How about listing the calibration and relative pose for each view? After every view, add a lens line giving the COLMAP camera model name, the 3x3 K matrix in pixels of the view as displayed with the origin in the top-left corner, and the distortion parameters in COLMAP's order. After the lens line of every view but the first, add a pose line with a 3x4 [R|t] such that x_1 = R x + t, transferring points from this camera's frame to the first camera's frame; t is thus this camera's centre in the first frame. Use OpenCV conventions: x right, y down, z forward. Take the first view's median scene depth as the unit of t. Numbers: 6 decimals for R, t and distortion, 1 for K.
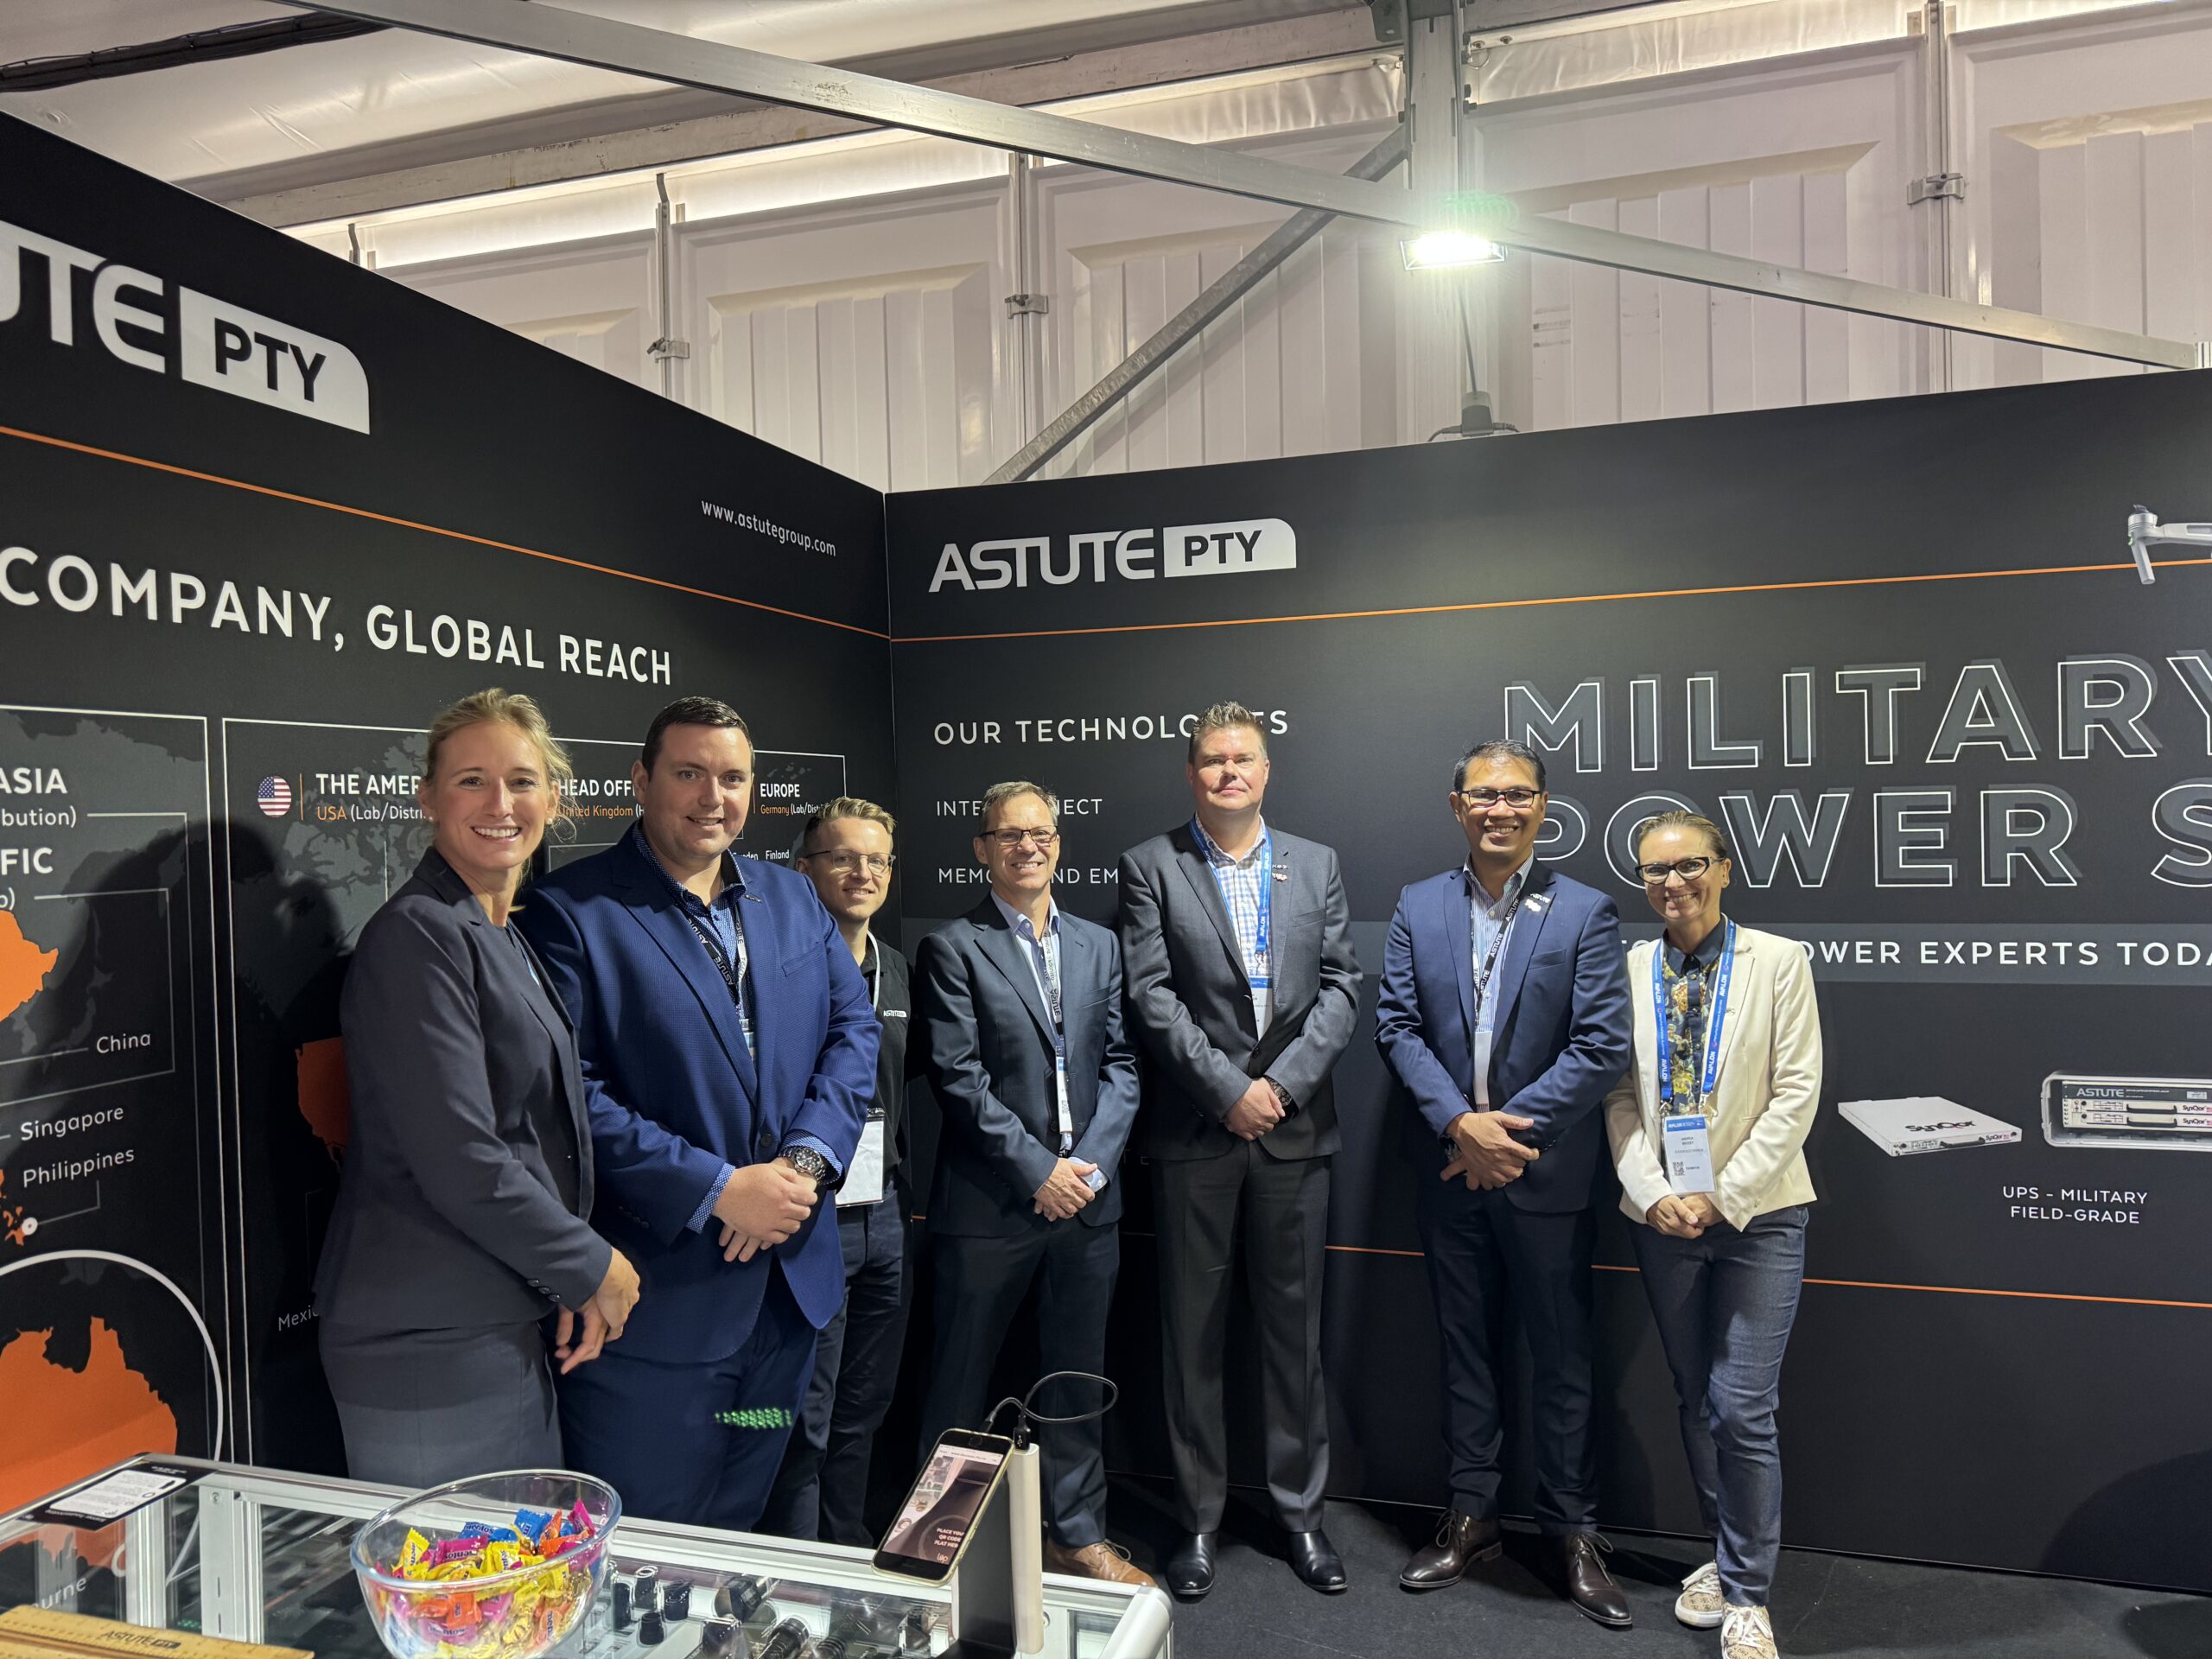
lens RADIAL K [[1539.3, 0, 1102.2], [0, 1539.3, 831.8], [0, 0, 1]] dist [-0.013023, -0.012958]
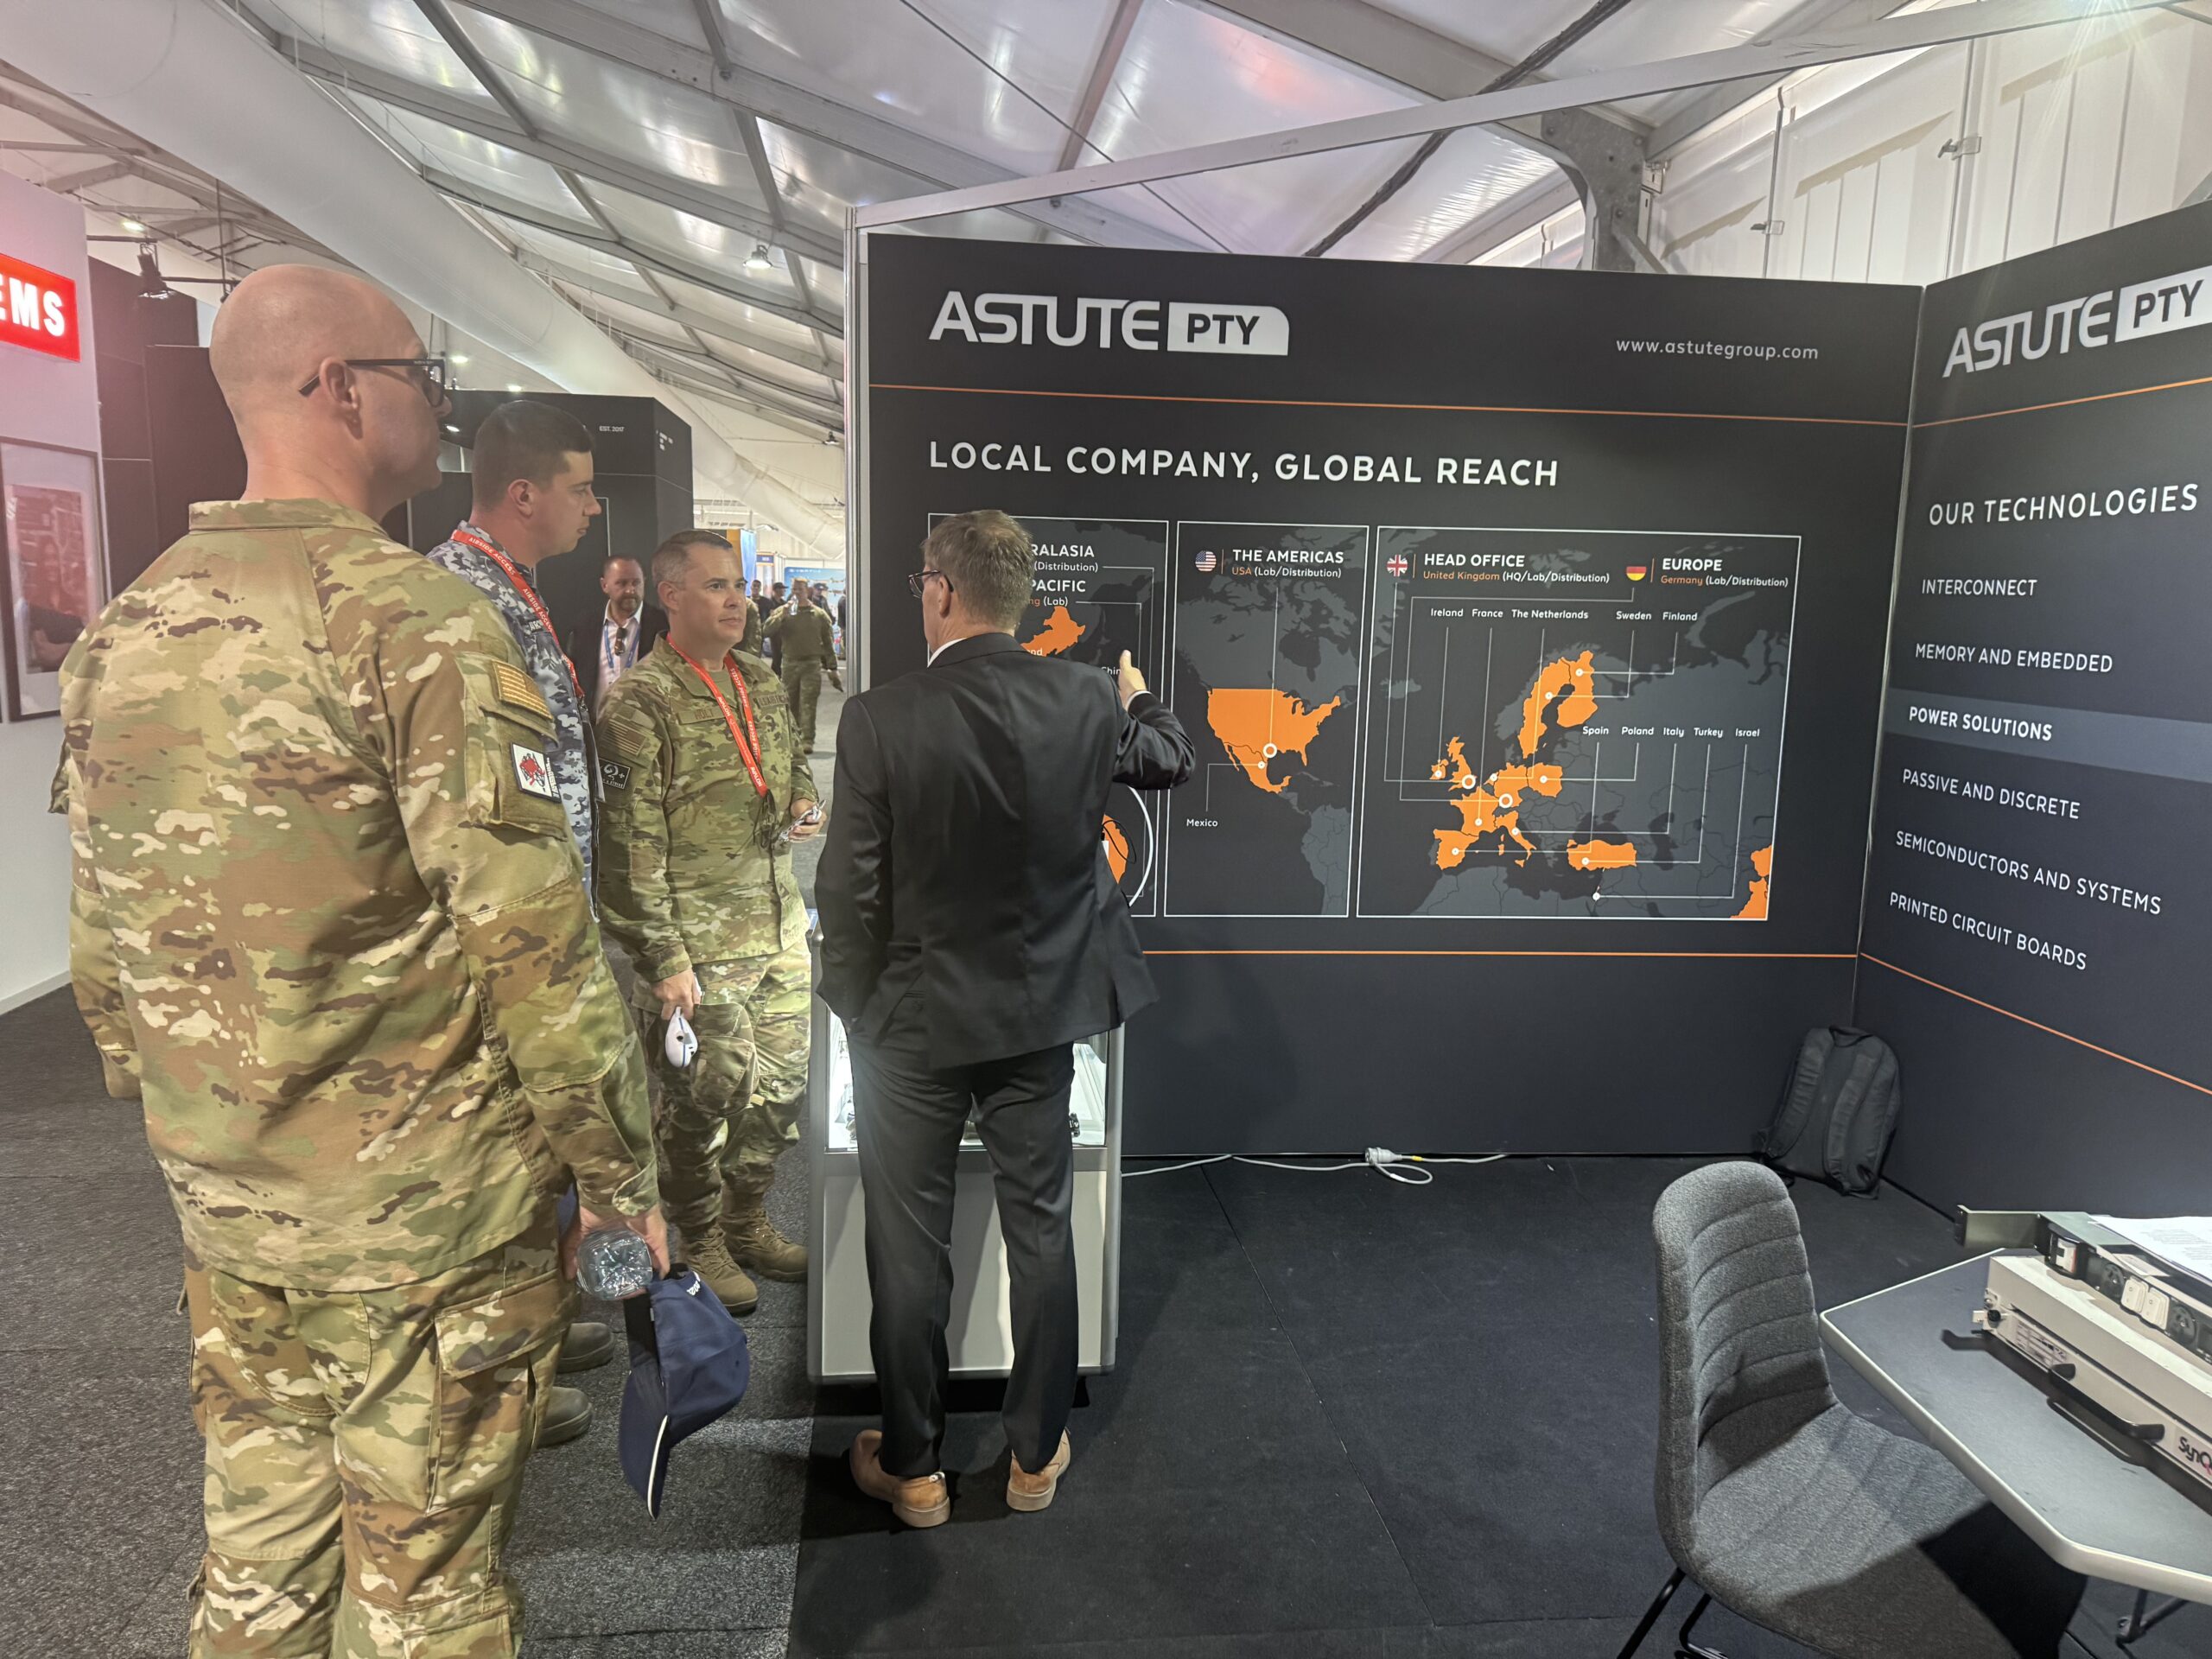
lens RADIAL K [[1544.1, 0, 1105.0], [0, 1544.1, 830.8], [0, 0, 1]] dist [0.000594, -0.010113]
pose [[0.399898, 0.167418, -0.901140, 1.016695], [-0.038409, 0.985374, 0.166022, -0.005117], [0.915755, -0.031780, 0.400479, 0.066392]]
